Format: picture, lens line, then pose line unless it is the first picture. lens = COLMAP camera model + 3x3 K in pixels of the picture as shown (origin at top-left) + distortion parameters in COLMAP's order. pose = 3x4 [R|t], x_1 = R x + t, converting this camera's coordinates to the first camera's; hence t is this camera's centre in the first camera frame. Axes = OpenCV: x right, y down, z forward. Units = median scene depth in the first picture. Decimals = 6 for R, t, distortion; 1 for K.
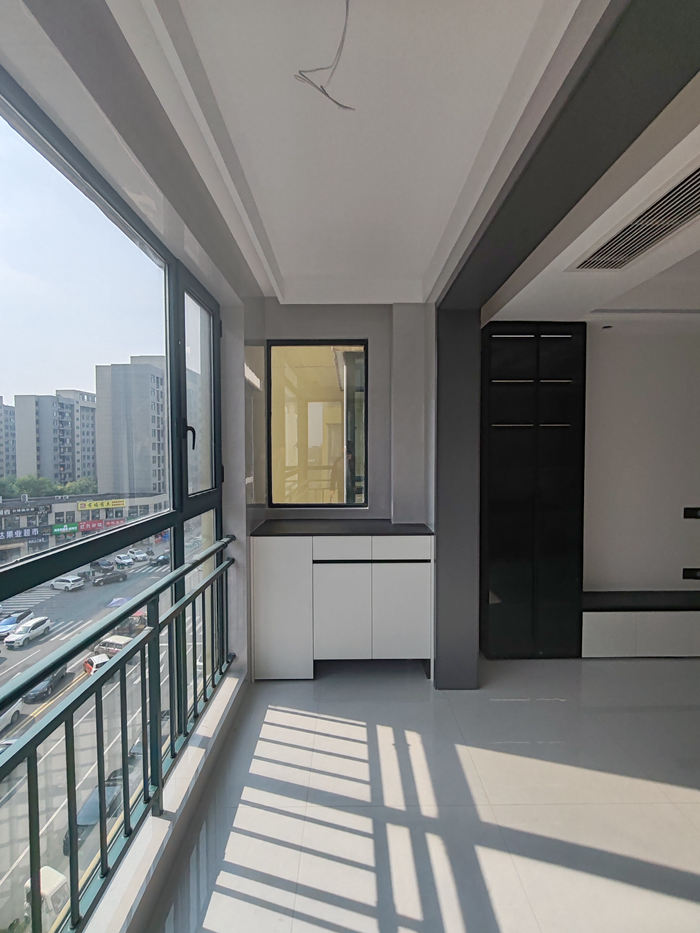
lens RADIAL K [[422.7, 0, 350.8], [0, 422.7, 467.7], [0, 0, 1]] dist [0.000755, -0.000779]
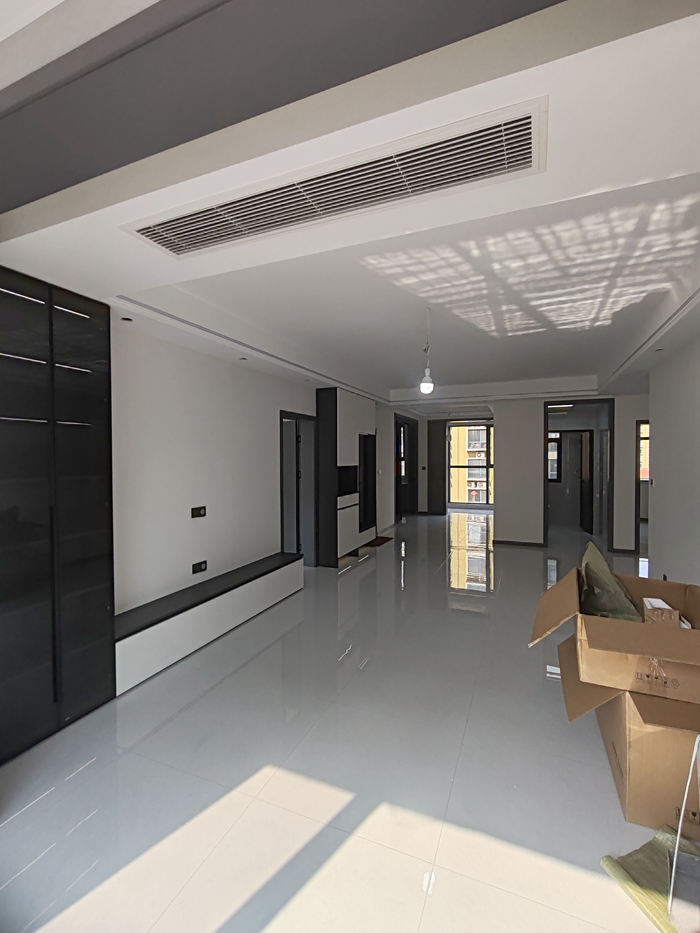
lens RADIAL K [[422.7, 0, 352.2], [0, 422.7, 461.3], [0, 0, 1]] dist [0.000755, -0.000779]
pose [[0.407702, -0.006683, 0.913091, -0.035220], [0.040341, 0.999129, -0.010699, 0.002757], [-0.912223, 0.041197, 0.407617, 0.201429]]
